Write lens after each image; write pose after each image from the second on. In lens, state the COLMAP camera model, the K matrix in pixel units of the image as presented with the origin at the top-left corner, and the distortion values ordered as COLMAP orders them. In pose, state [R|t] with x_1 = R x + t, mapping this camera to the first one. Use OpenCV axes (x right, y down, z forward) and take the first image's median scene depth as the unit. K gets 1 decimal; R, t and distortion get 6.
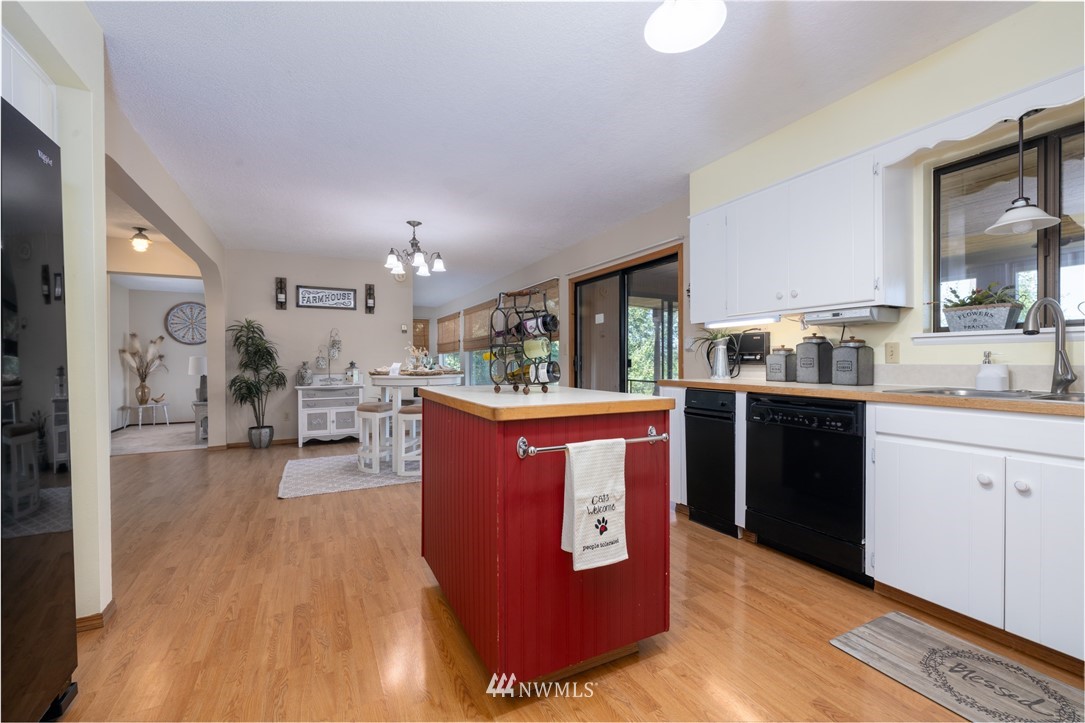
lens RADIAL K [[455.1, 0, 542.7], [0, 455.1, 362.6], [0, 0, 1]] dist [0.003161, 0.000137]
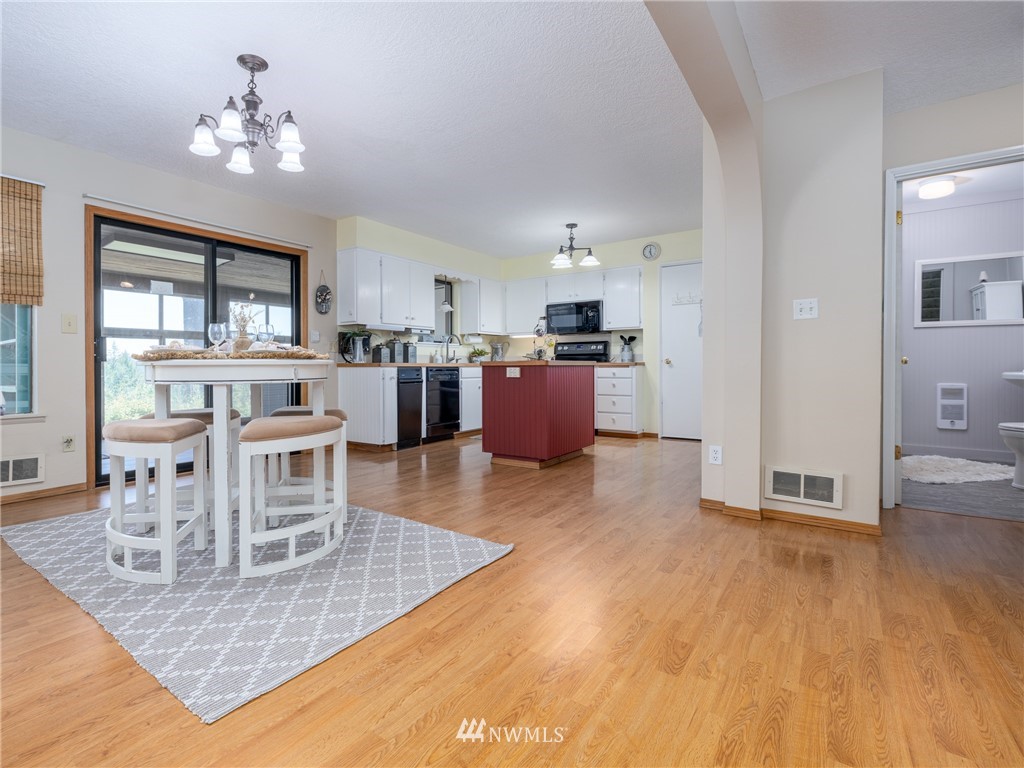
lens RADIAL K [[519.2, 0, 430.3], [0, 519.2, 368.8], [0, 0, 1]] dist [-0.003510, 0.001462]
pose [[-0.399521, -0.003033, 0.916719, -0.737177], [0.005883, 0.999965, 0.005873, 0.027479], [-0.916705, 0.007739, -0.399489, 0.857820]]
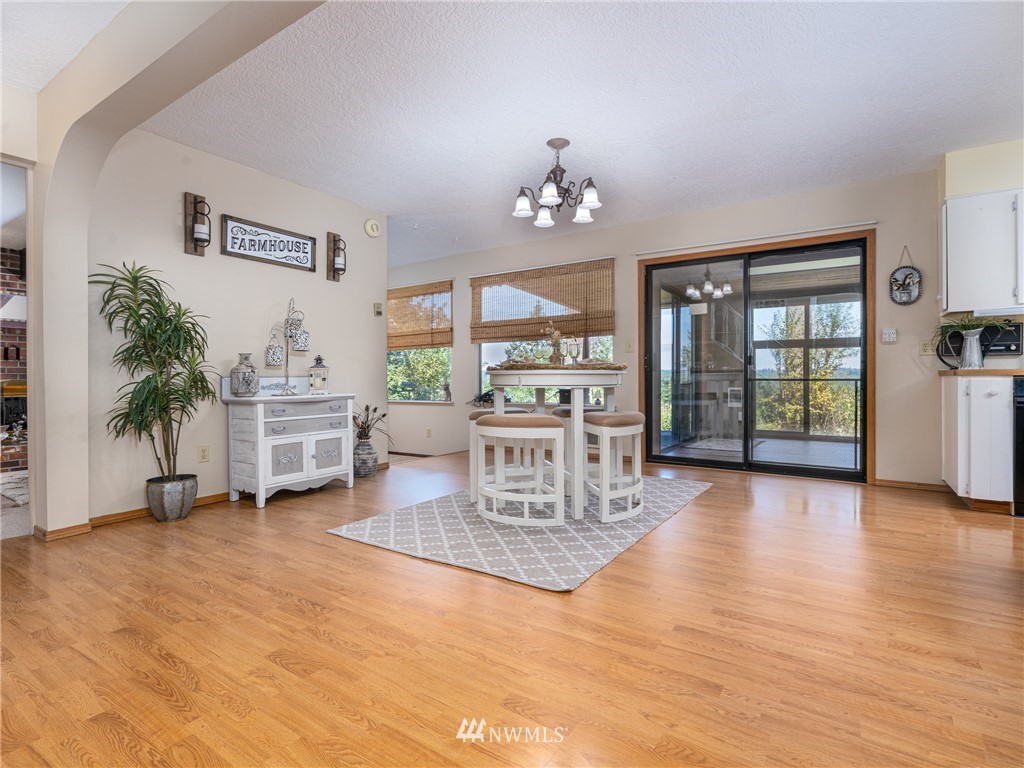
lens RADIAL K [[491.4, 0, 541.9], [0, 491.4, 378.9], [0, 0, 1]] dist [-0.001178, -0.001024]
pose [[0.864923, -0.001433, 0.501902, -0.548684], [0.001516, 0.999999, 0.000244, 0.031587], [-0.501902, 0.000550, 0.864925, 0.321902]]
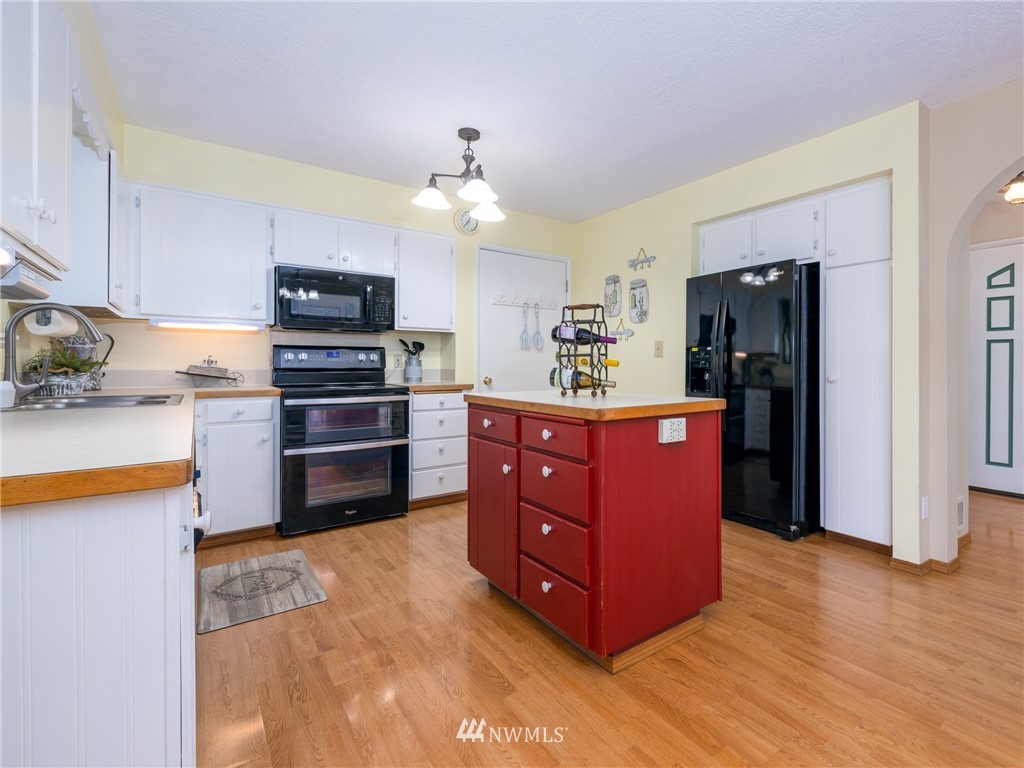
lens RADIAL K [[491.4, 0, 587.0], [0, 491.4, 366.7], [0, 0, 1]] dist [-0.001178, -0.001024]
pose [[-0.978092, 0.000398, -0.208174, 0.066436], [-0.001181, 0.999971, 0.007460, -0.005802], [0.208171, 0.007542, -0.978063, 0.725618]]
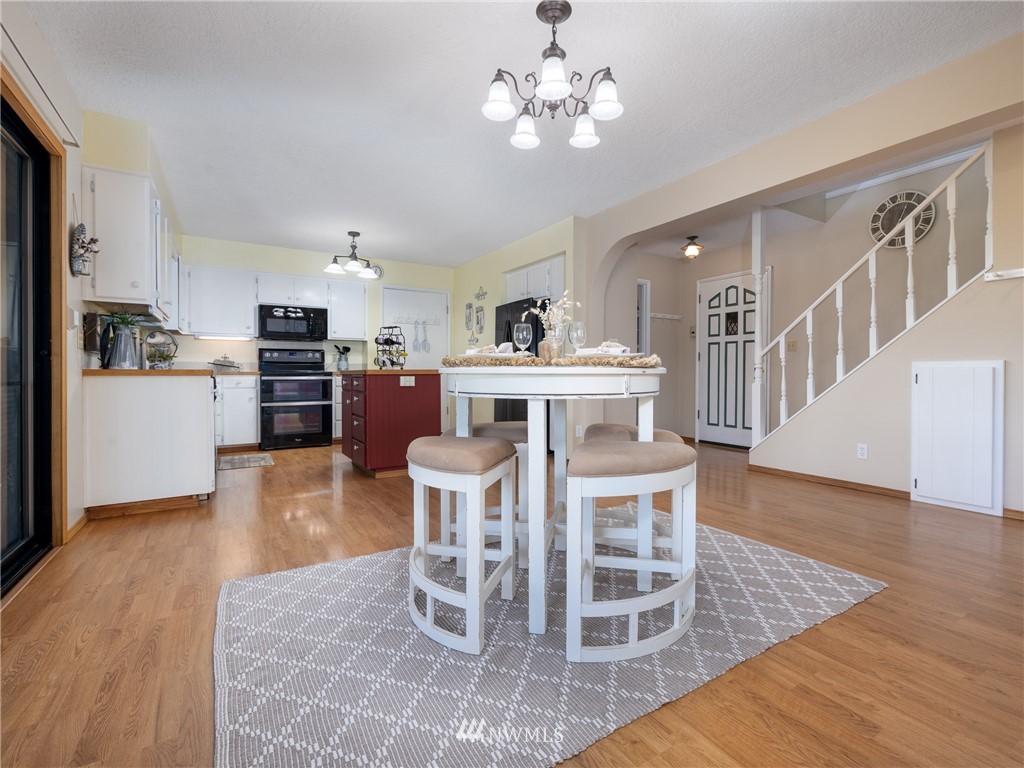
lens RADIAL K [[491.4, 0, 547.4], [0, 491.4, 377.3], [0, 0, 1]] dist [-0.001178, -0.001024]
pose [[-0.992779, 0.002597, -0.119932, -0.178541], [0.001280, 0.999938, 0.011059, 0.024531], [0.119953, 0.010825, -0.992721, 1.196075]]
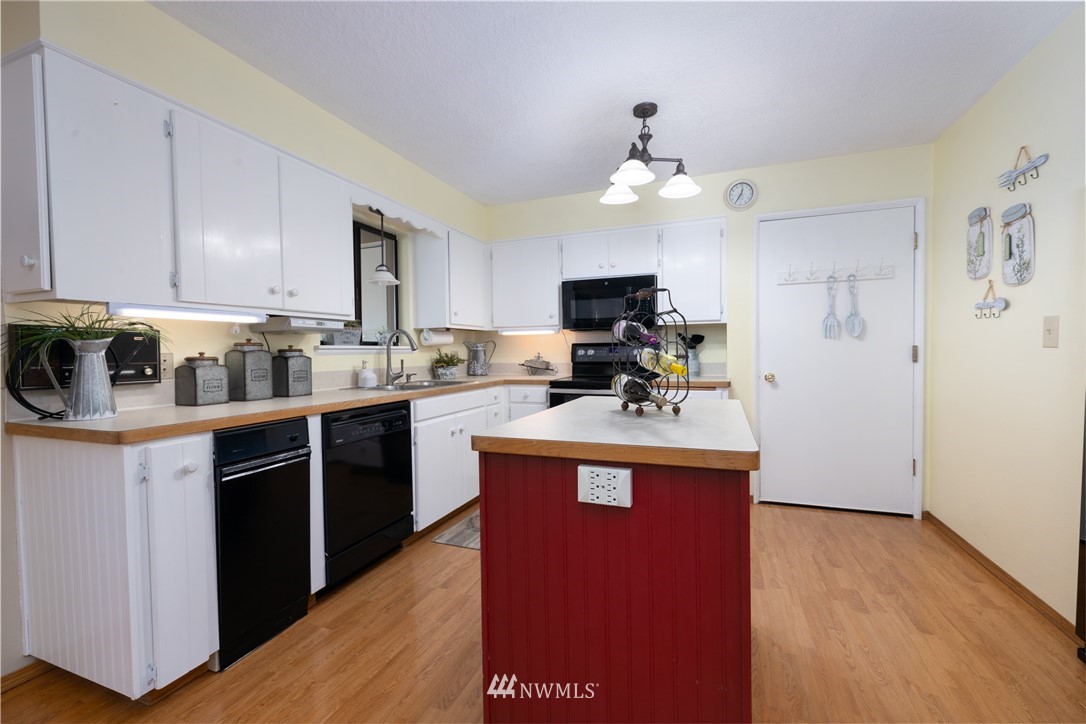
lens RADIAL K [[455.5, 0, 545.5], [0, 455.5, 362.4], [0, 0, 1]] dist [0.003161, 0.000137]
pose [[-0.670019, -0.010441, 0.742271, -0.179508], [0.014300, 0.999534, 0.026967, -0.017927], [-0.742206, 0.028683, -0.669557, 0.564909]]
